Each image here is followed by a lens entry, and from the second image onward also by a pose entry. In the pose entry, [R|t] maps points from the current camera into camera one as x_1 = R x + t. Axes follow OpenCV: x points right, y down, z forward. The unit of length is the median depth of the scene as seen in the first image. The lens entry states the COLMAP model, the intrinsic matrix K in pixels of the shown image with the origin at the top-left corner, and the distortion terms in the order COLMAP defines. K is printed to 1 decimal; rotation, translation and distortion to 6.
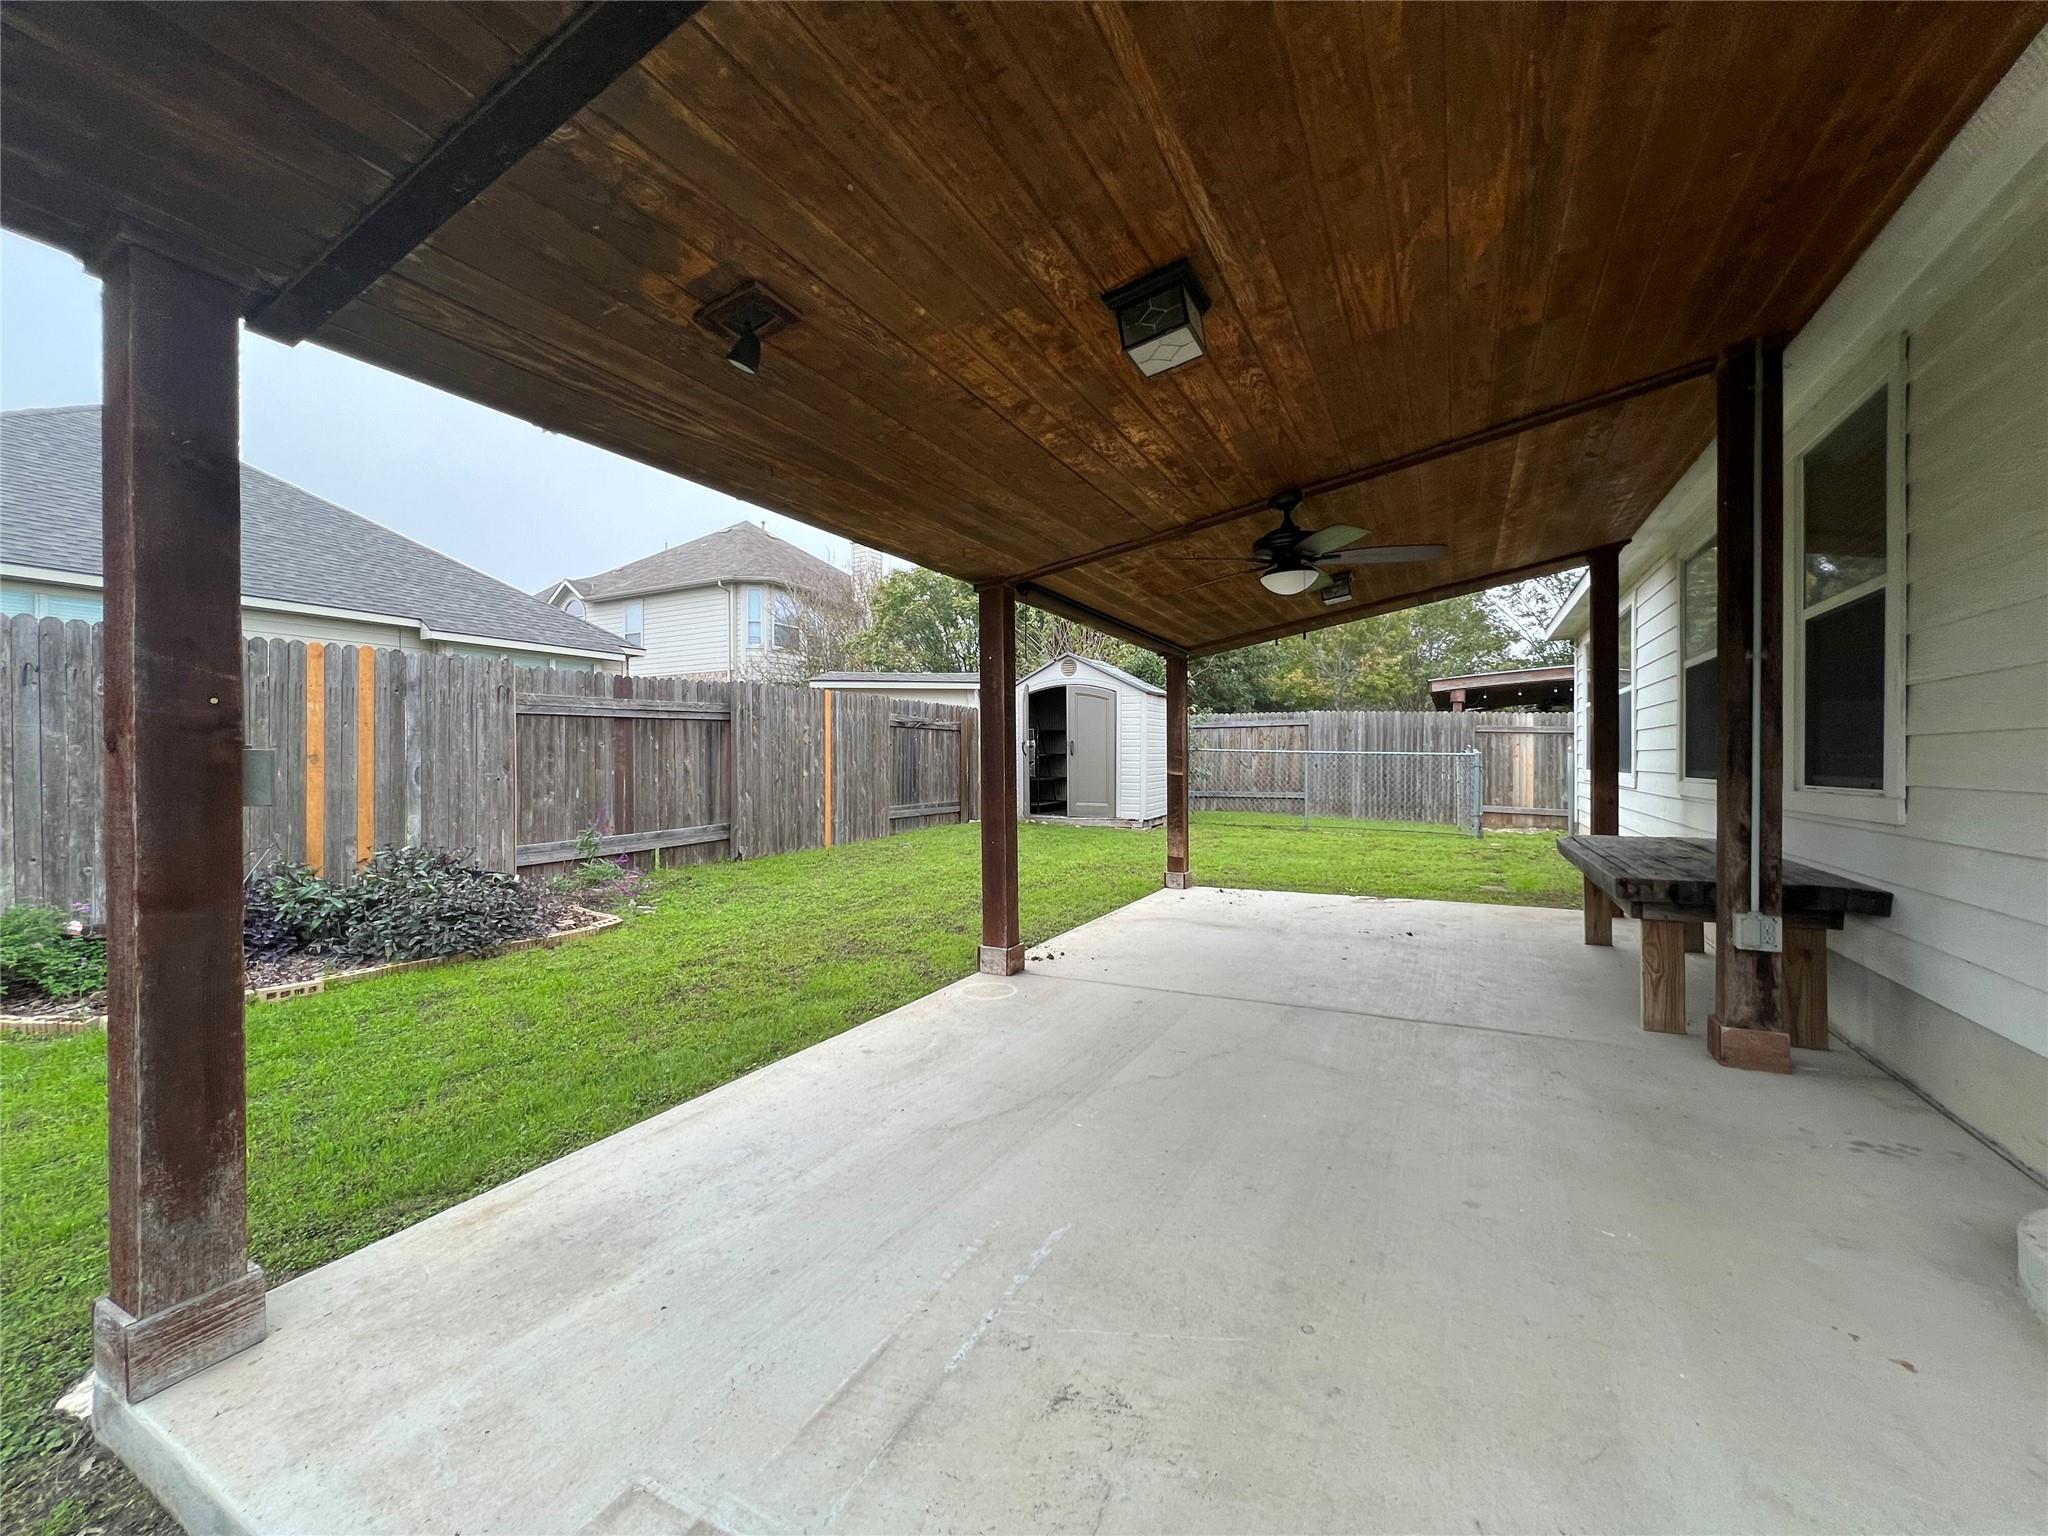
lens RADIAL K [[821.6, 0, 1023.3], [0, 821.6, 763.4], [0, 0, 1]] dist [0.000187, 0.000425]
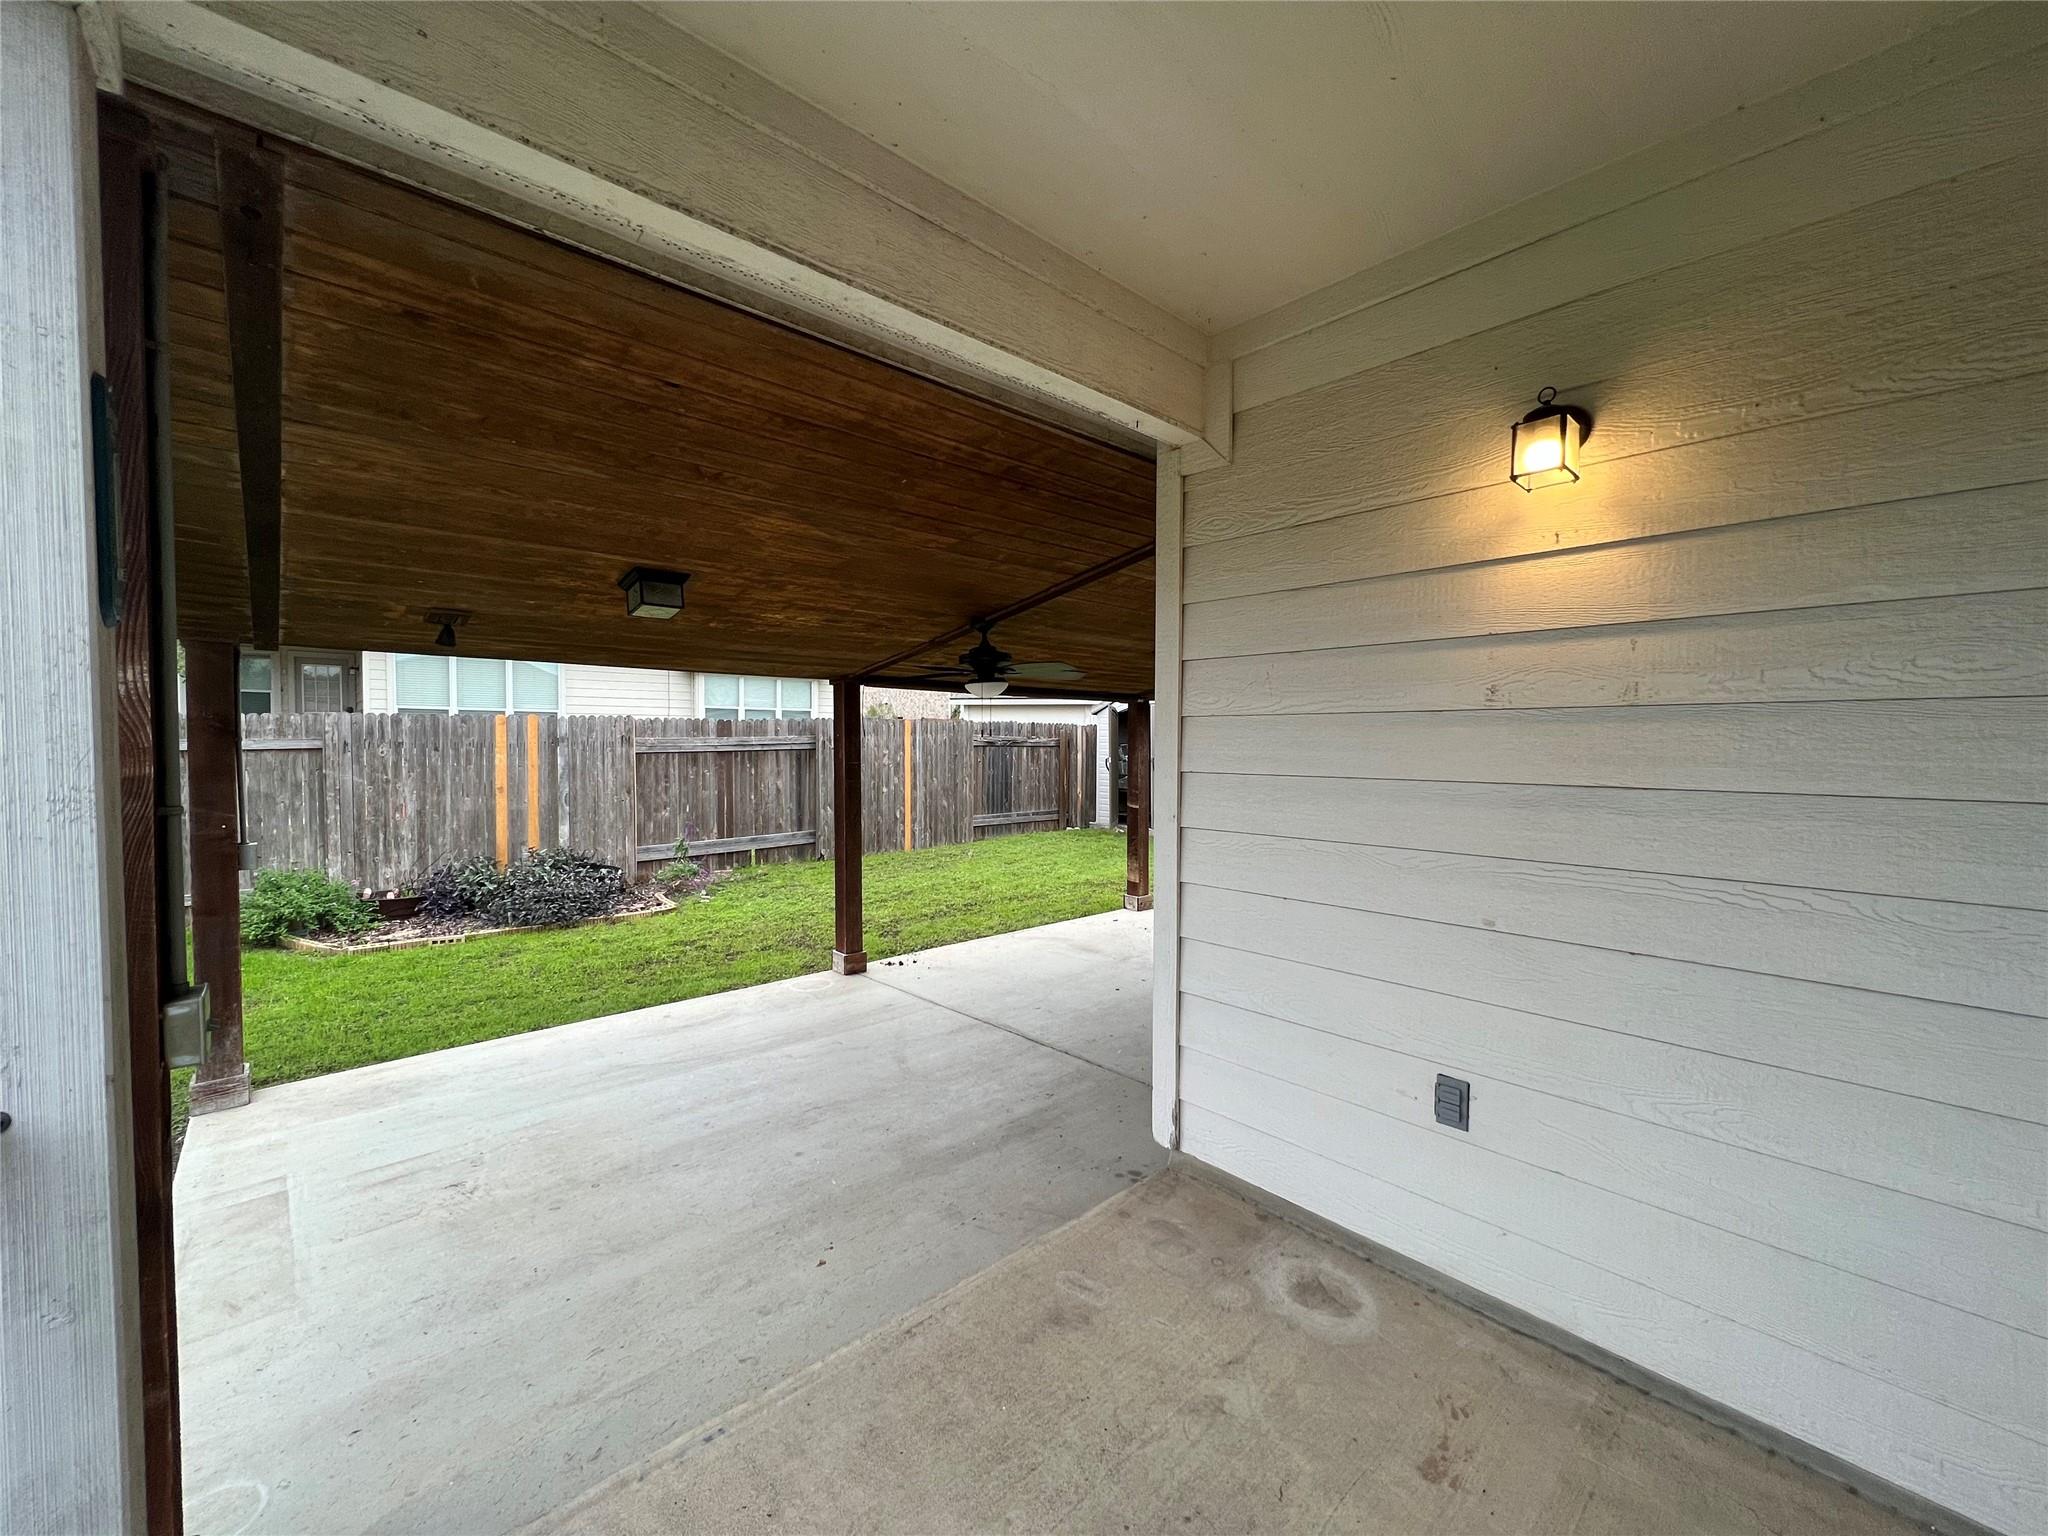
lens RADIAL K [[821.6, 0, 1023.7], [0, 821.6, 767.2], [0, 0, 1]] dist [0.000187, 0.000425]
pose [[0.941015, 0.017134, -0.337932, 0.486856], [-0.007821, 0.999552, 0.028902, -0.083557], [0.338276, -0.024555, 0.940727, -0.104250]]
